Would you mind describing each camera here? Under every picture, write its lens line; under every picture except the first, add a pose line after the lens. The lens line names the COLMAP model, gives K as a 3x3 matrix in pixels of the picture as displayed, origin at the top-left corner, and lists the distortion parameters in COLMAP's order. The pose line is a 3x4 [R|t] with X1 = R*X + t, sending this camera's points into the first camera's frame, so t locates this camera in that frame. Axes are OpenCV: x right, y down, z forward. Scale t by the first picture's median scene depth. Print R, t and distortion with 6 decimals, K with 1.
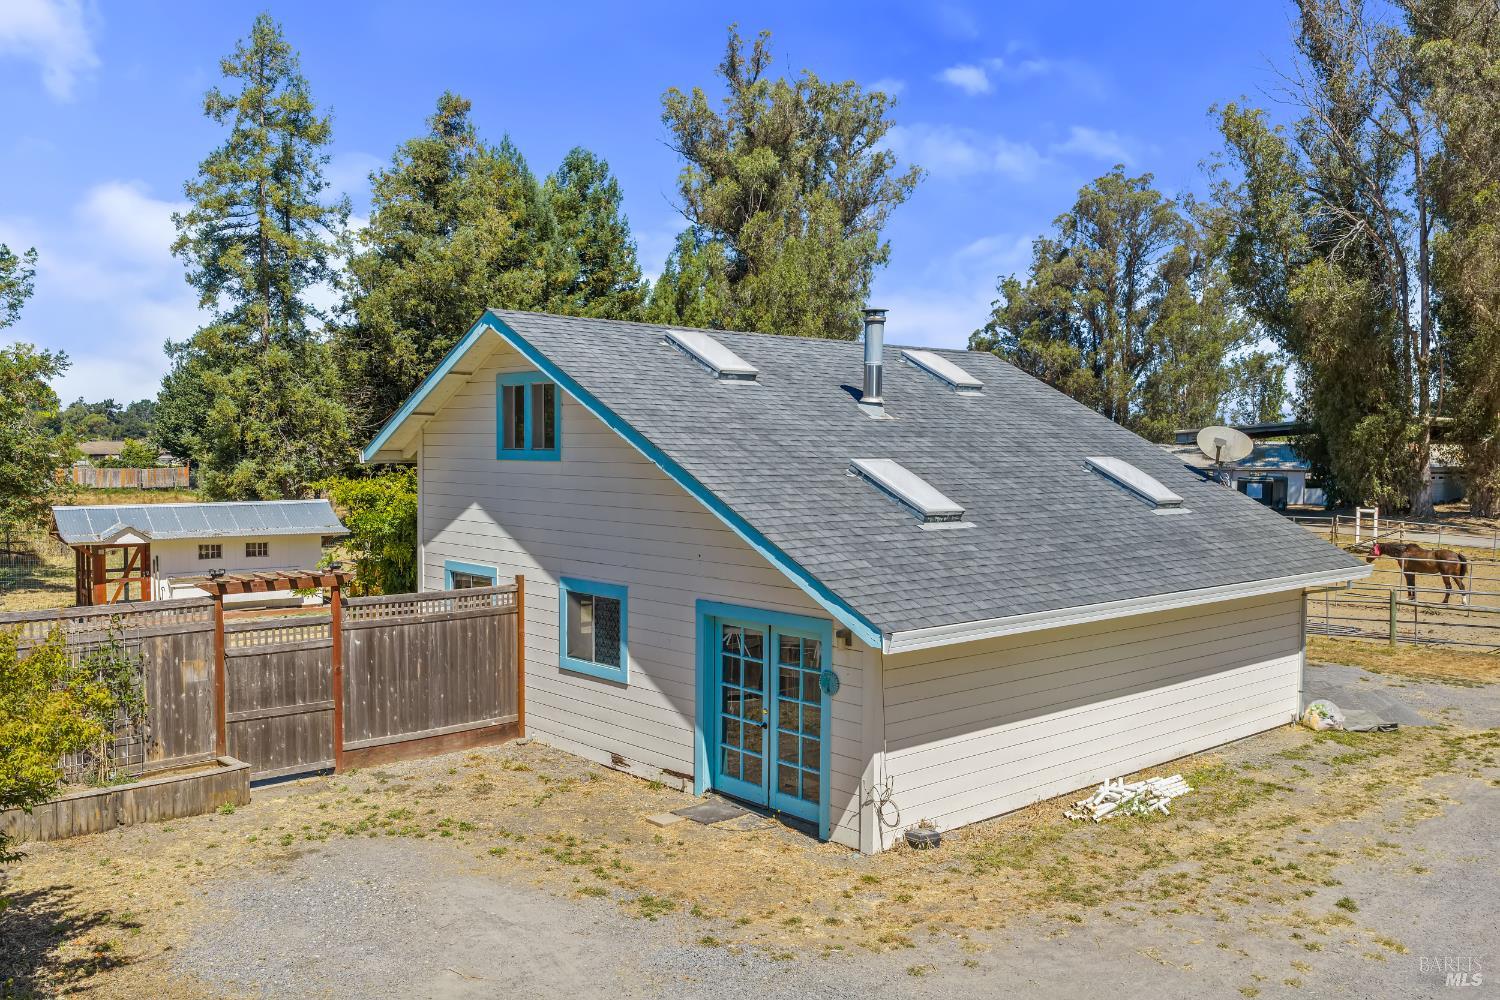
lens RADIAL K [[1277.7, 0, 705.9], [0, 1277.7, 503.9], [0, 0, 1]] dist [0.065705, -0.152048]
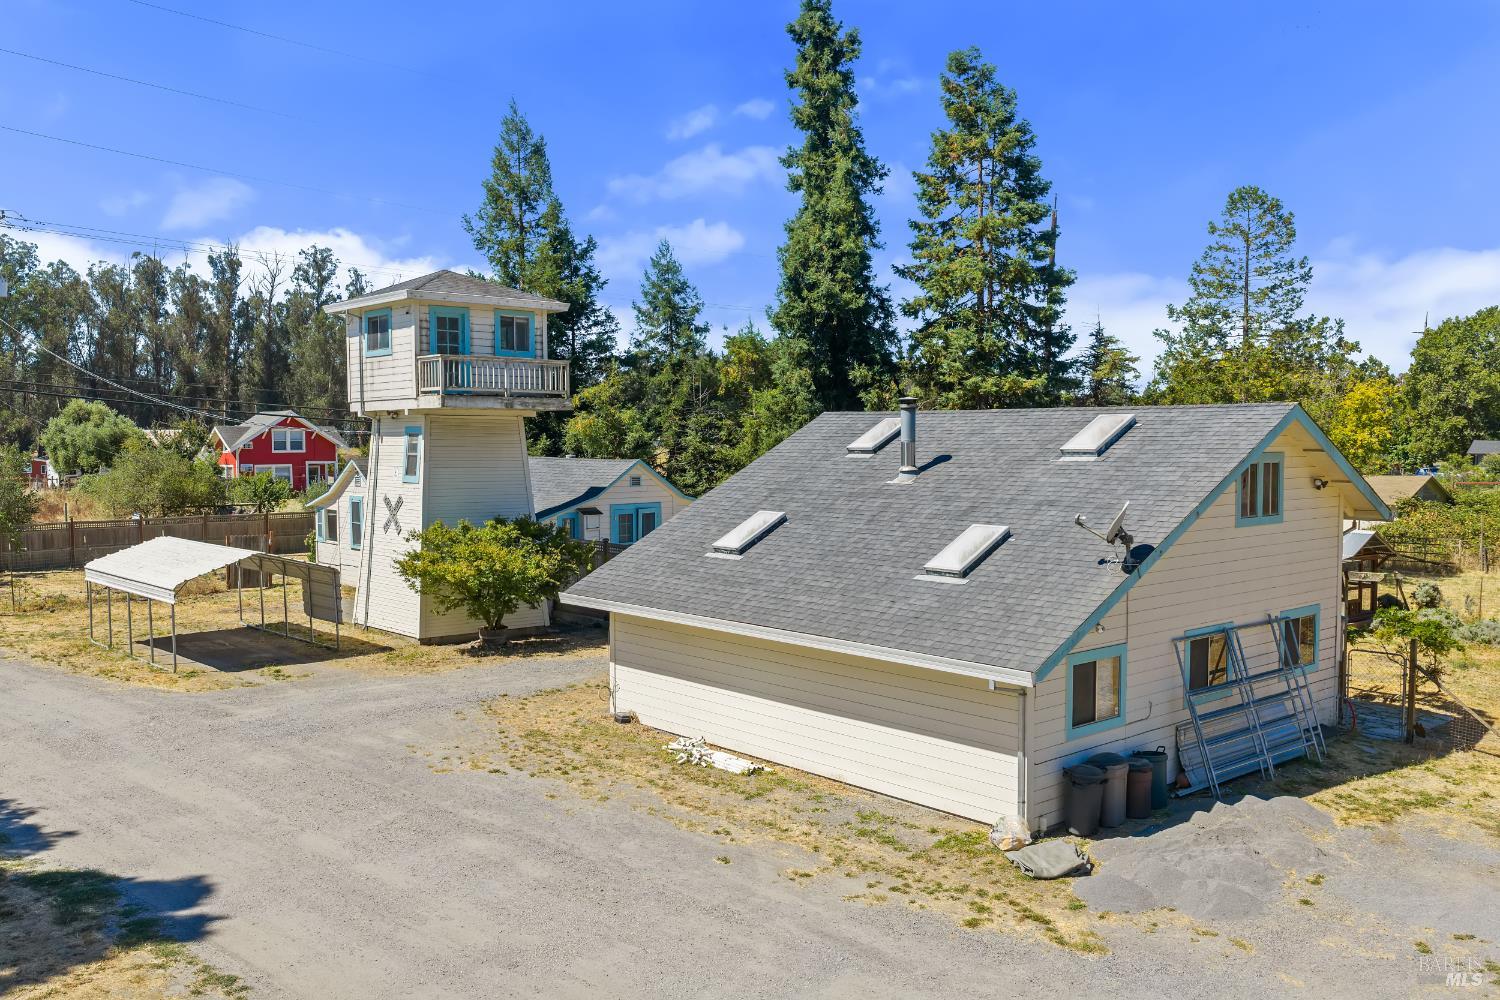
lens RADIAL K [[1277.7, 0, 705.9], [0, 1277.7, 503.9], [0, 0, 1]] dist [0.065705, -0.152048]
pose [[-0.036575, 0.038121, -0.998604, 1.901349], [-0.055130, 0.997673, 0.040104, -0.115277], [0.997809, 0.056520, -0.034389, 1.139066]]
